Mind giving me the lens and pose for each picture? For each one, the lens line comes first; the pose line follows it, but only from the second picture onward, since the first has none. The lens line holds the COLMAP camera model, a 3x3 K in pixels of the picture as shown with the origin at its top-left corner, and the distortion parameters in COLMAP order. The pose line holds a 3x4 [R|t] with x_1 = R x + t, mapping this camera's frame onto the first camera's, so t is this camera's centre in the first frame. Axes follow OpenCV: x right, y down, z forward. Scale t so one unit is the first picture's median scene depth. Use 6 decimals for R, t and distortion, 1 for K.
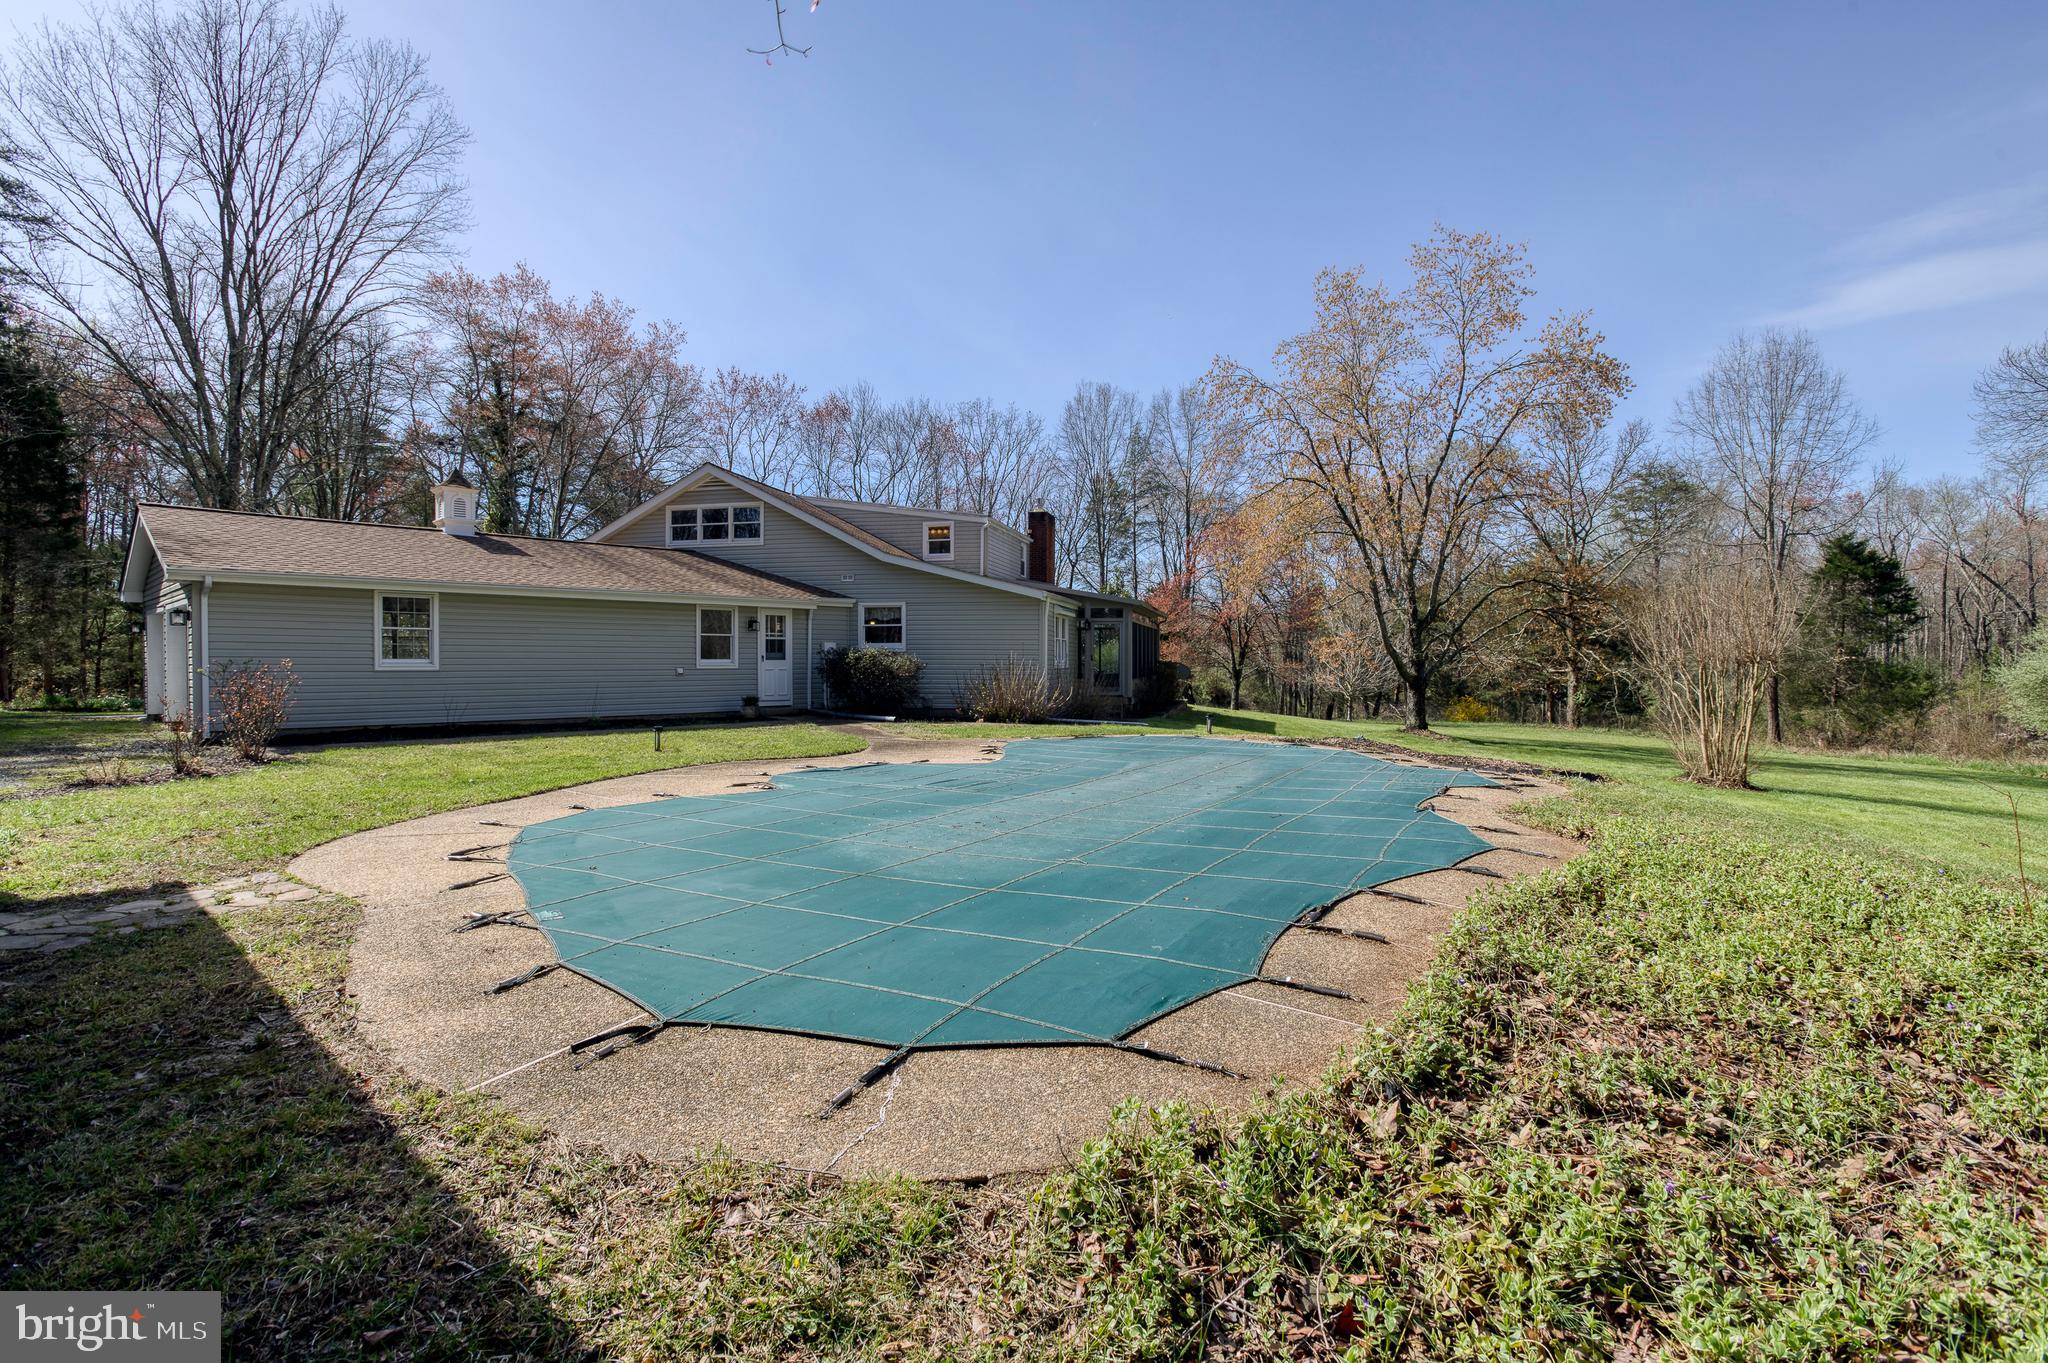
lens RADIAL K [[986.5, 0, 1018.3], [0, 986.5, 680.3], [0, 0, 1]] dist [-0.059876, 0.028338]
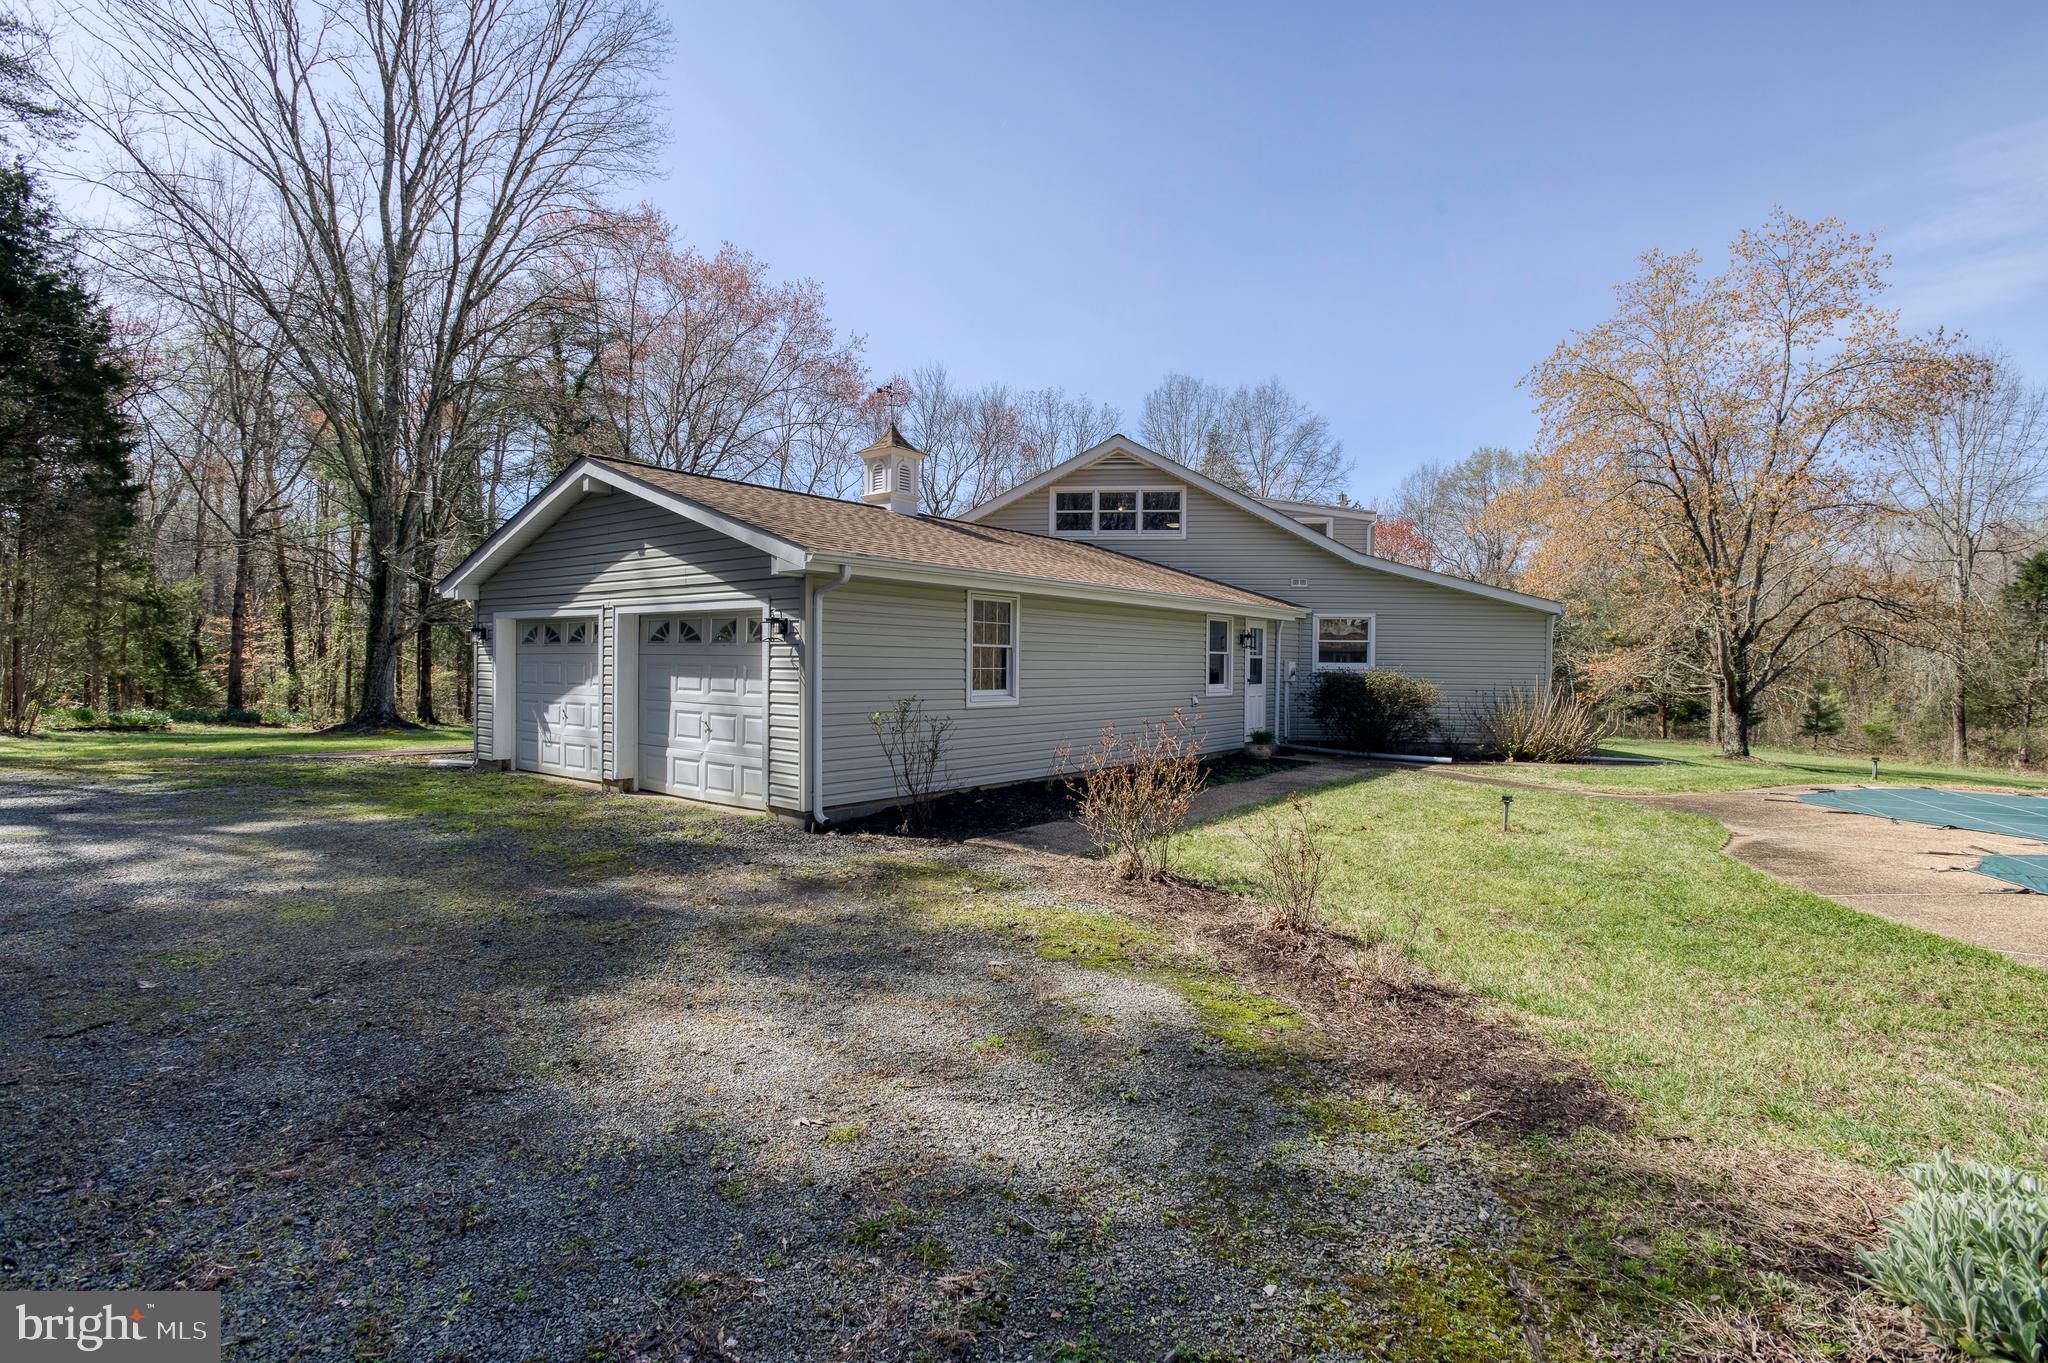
lens RADIAL K [[986.5, 0, 1018.3], [0, 986.5, 680.3], [0, 0, 1]] dist [-0.059876, 0.028338]
pose [[0.995622, 0.008507, 0.093080, -0.463150], [-0.008557, 0.999963, 0.000135, -0.020192], [-0.093075, -0.000931, 0.995659, 0.202714]]
